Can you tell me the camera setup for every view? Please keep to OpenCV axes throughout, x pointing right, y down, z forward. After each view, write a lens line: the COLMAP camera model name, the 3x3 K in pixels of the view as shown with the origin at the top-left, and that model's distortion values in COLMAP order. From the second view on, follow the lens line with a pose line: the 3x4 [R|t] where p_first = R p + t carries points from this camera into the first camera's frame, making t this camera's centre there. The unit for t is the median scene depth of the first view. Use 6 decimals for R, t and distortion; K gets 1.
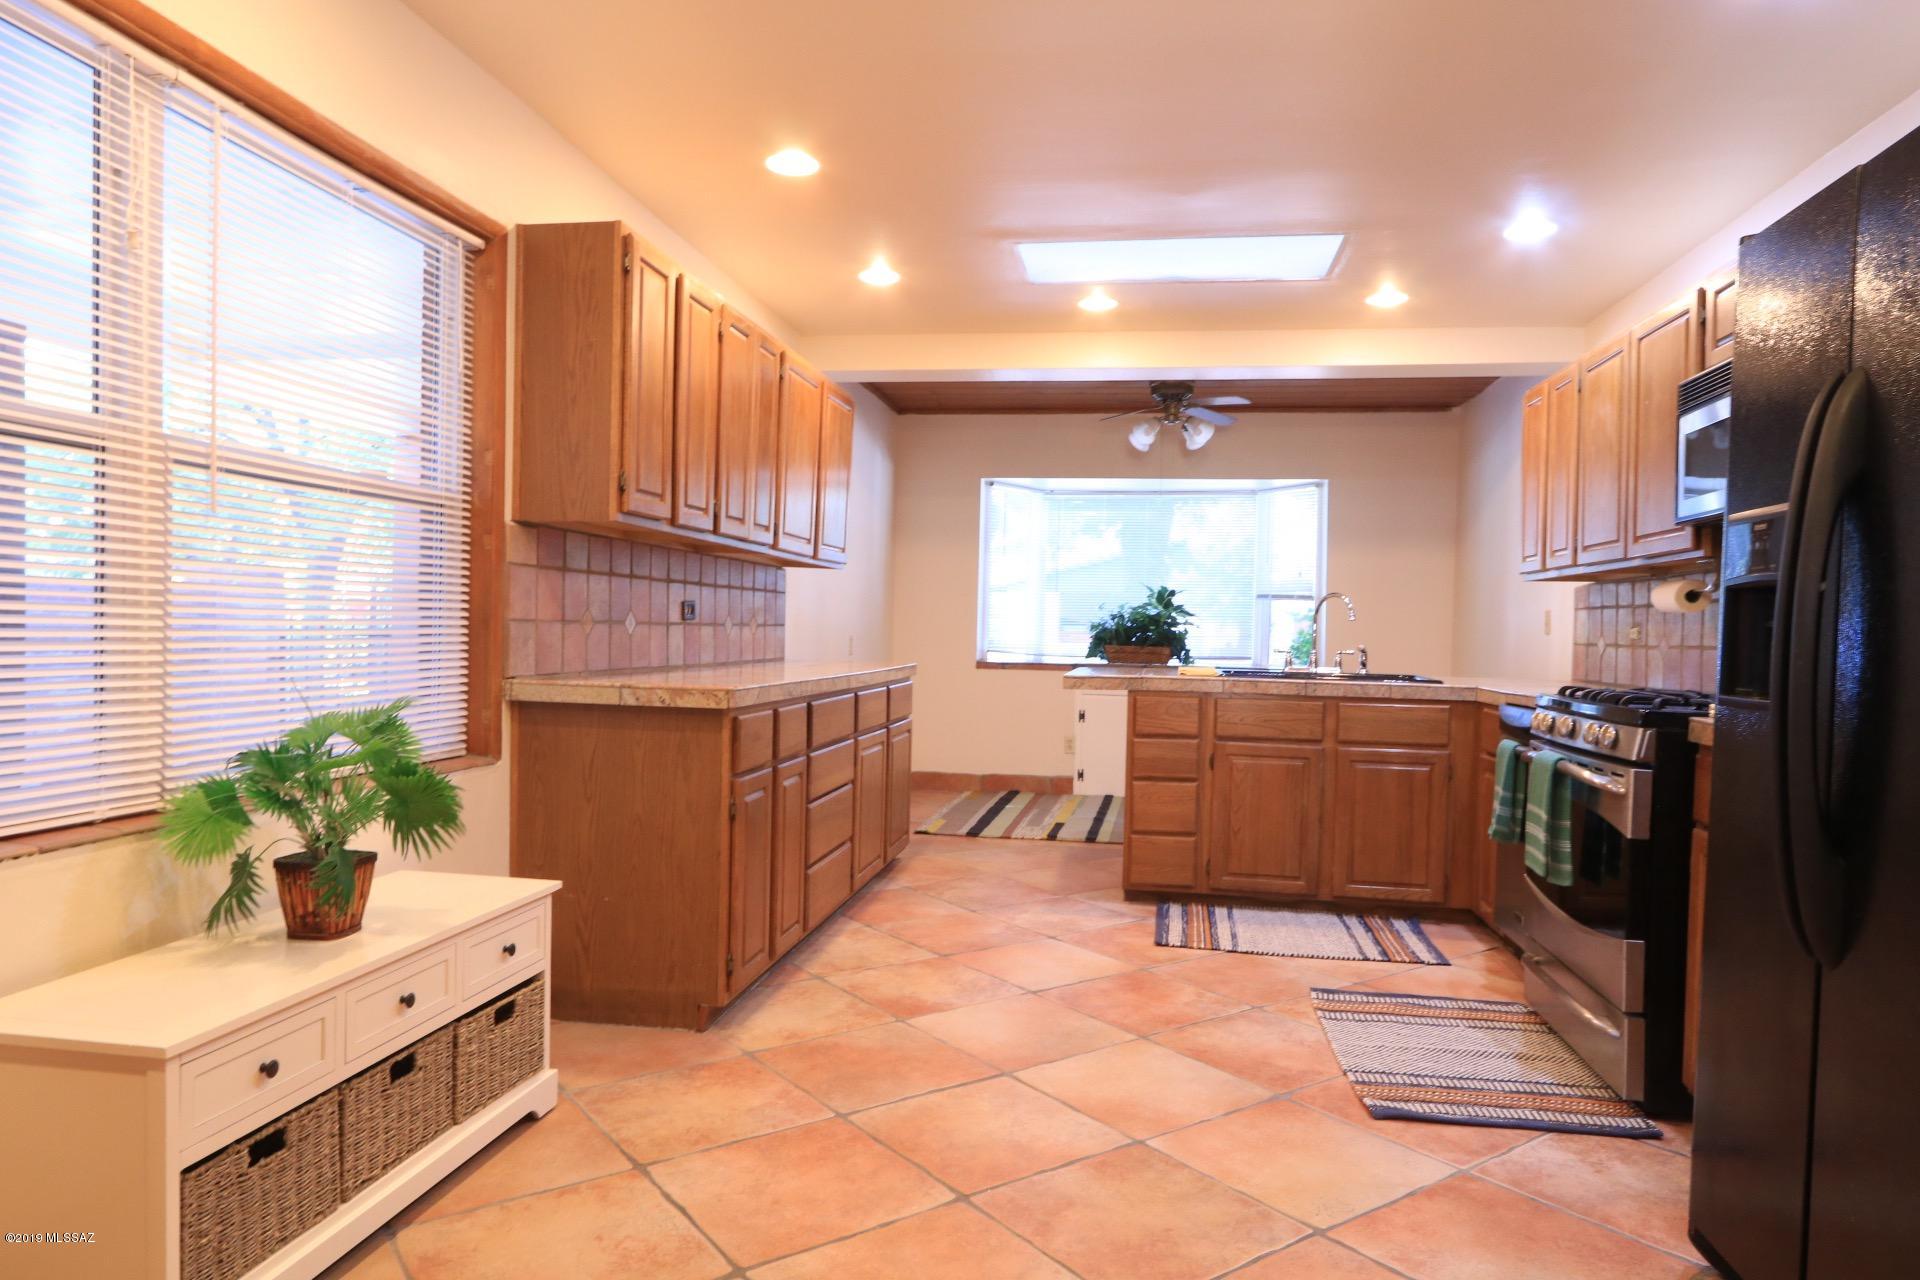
lens RADIAL K [[1222.8, 0, 961.1], [0, 1222.8, 645.3], [0, 0, 1]] dist [-0.017297, -0.001019]
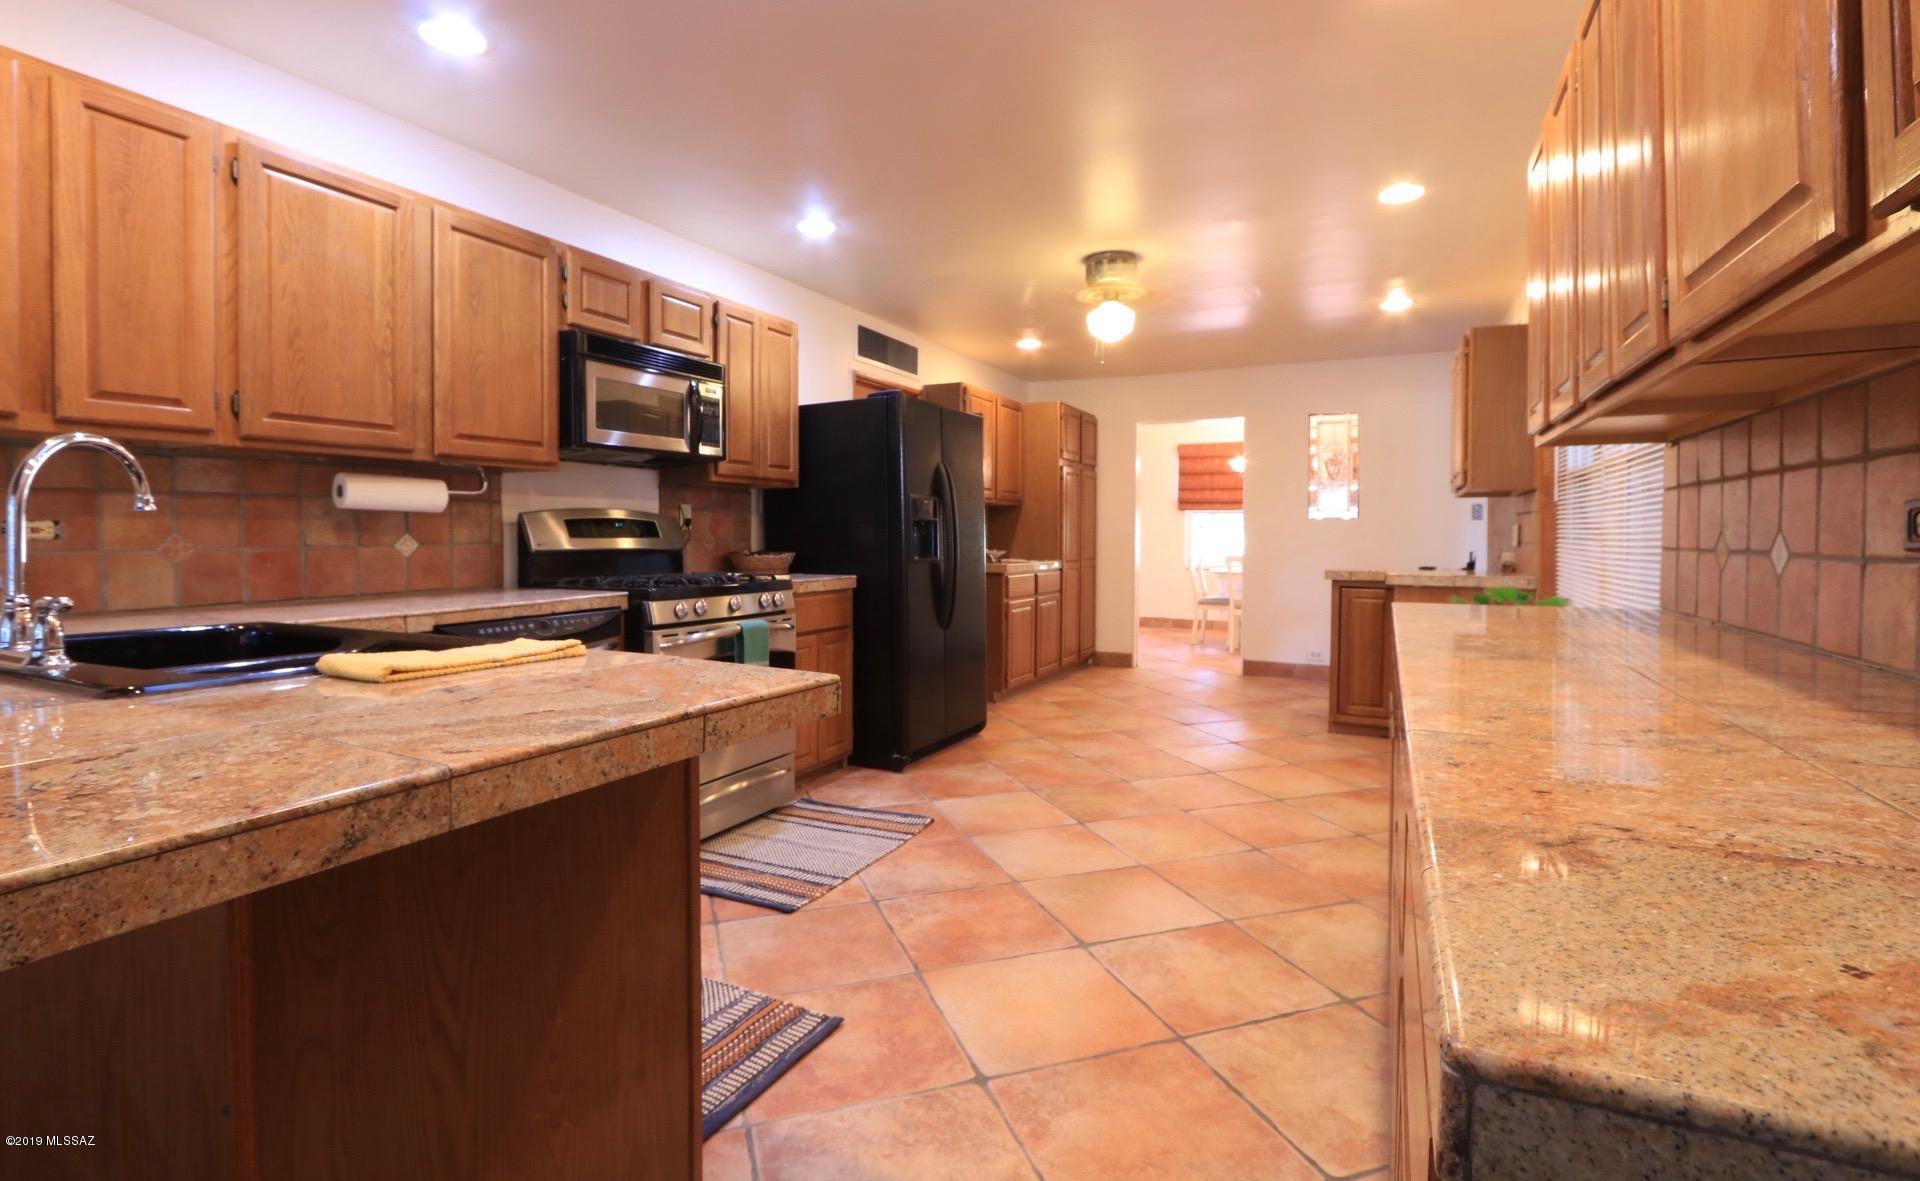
lens RADIAL K [[881.9, 0, 973.2], [0, 881.9, 541.3], [0, 0, 1]] dist [0.000039, 0.000048]
pose [[-0.961059, -0.027295, 0.274993, -0.036731], [-0.020598, 0.999417, 0.027212, -0.032149], [-0.275575, 0.020488, -0.961061, 1.714068]]
